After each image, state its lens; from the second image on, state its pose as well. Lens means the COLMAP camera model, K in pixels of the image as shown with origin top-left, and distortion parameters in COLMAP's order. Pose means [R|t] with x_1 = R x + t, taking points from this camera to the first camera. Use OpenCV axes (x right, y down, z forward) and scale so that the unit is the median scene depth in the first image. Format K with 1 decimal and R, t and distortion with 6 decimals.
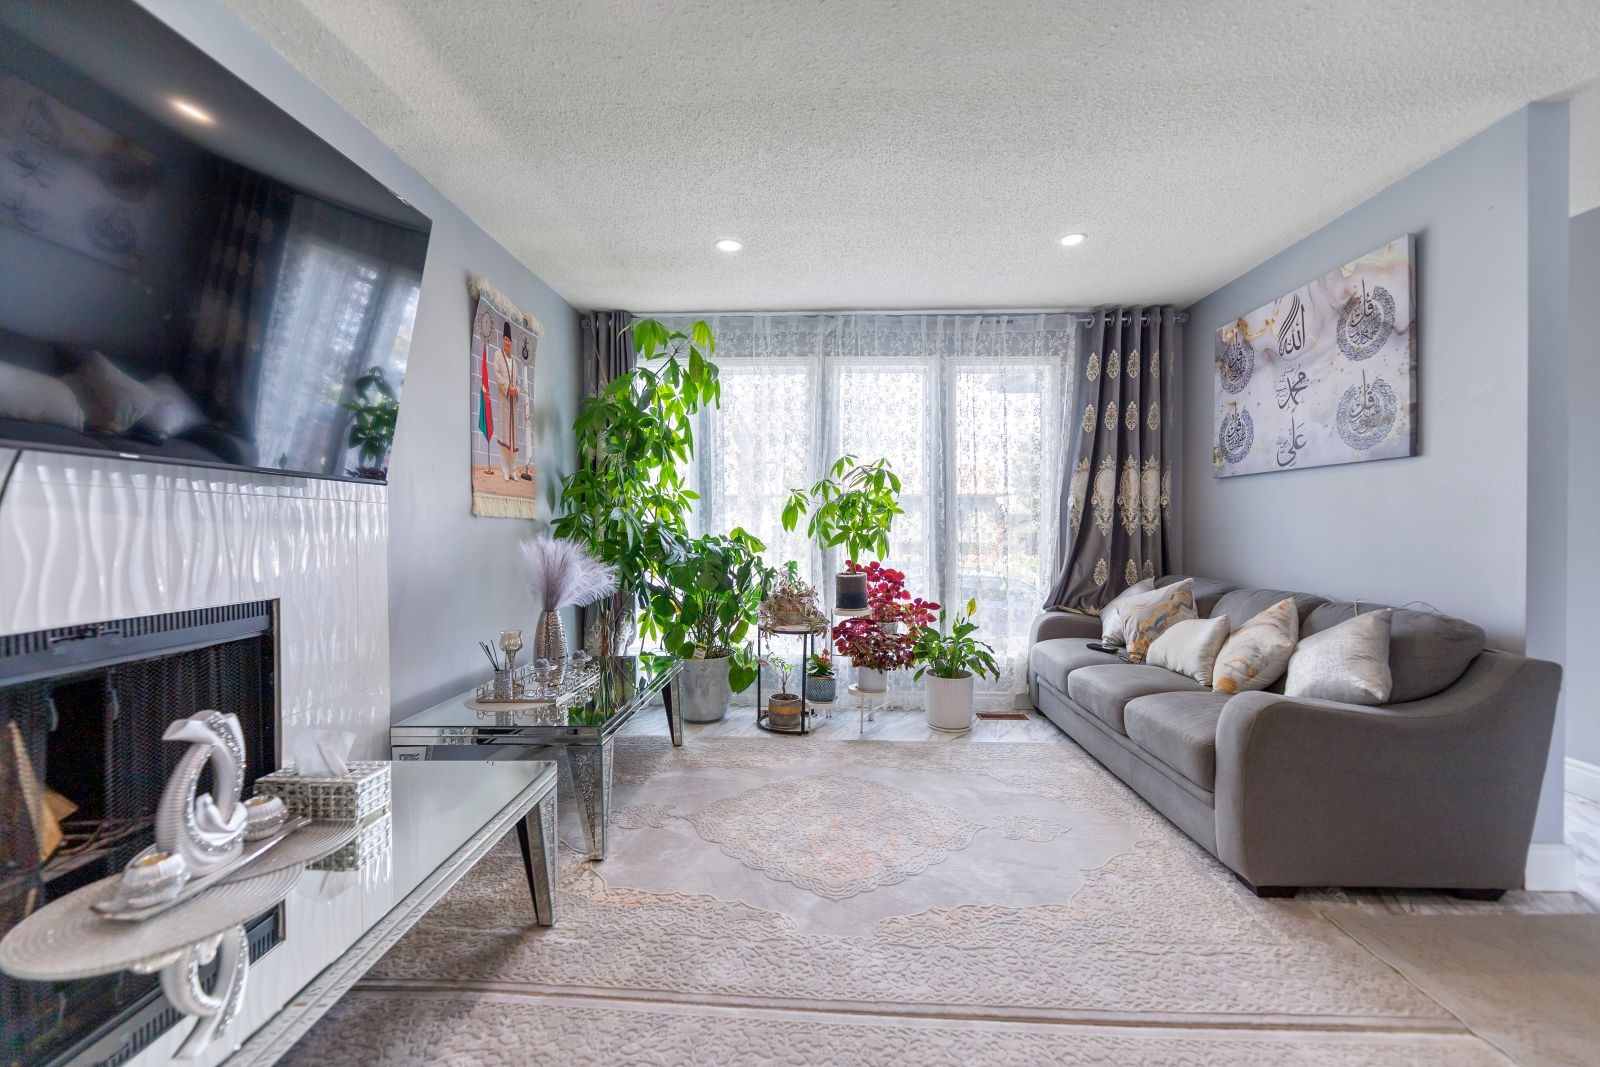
lens RADIAL K [[657.5, 0, 799.2], [0, 657.5, 530.9], [0, 0, 1]] dist [-0.001172, 0.000172]
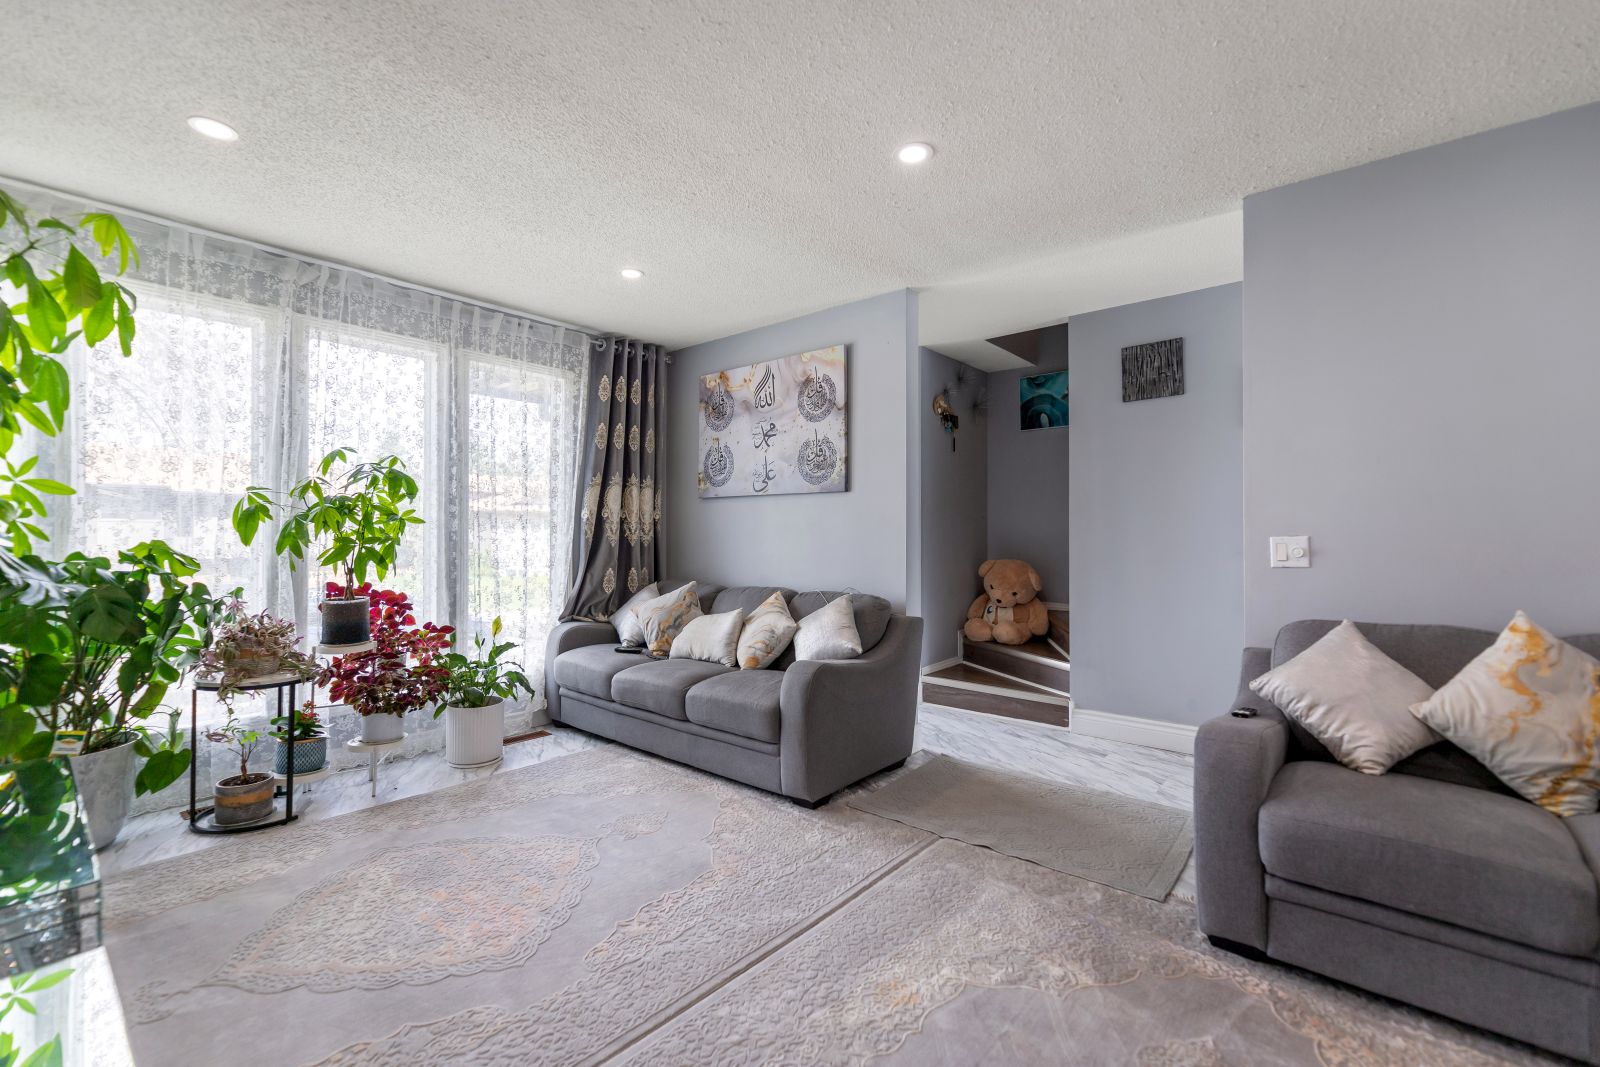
lens RADIAL K [[682.2, 0, 800.9], [0, 682.2, 528.6], [0, 0, 1]] dist [-0.001204, 0.000508]
pose [[0.620537, 0.008971, 0.784126, -0.237071], [0.005931, 0.999852, -0.016133, -0.002559], [-0.784155, 0.014662, 0.620392, 0.072929]]
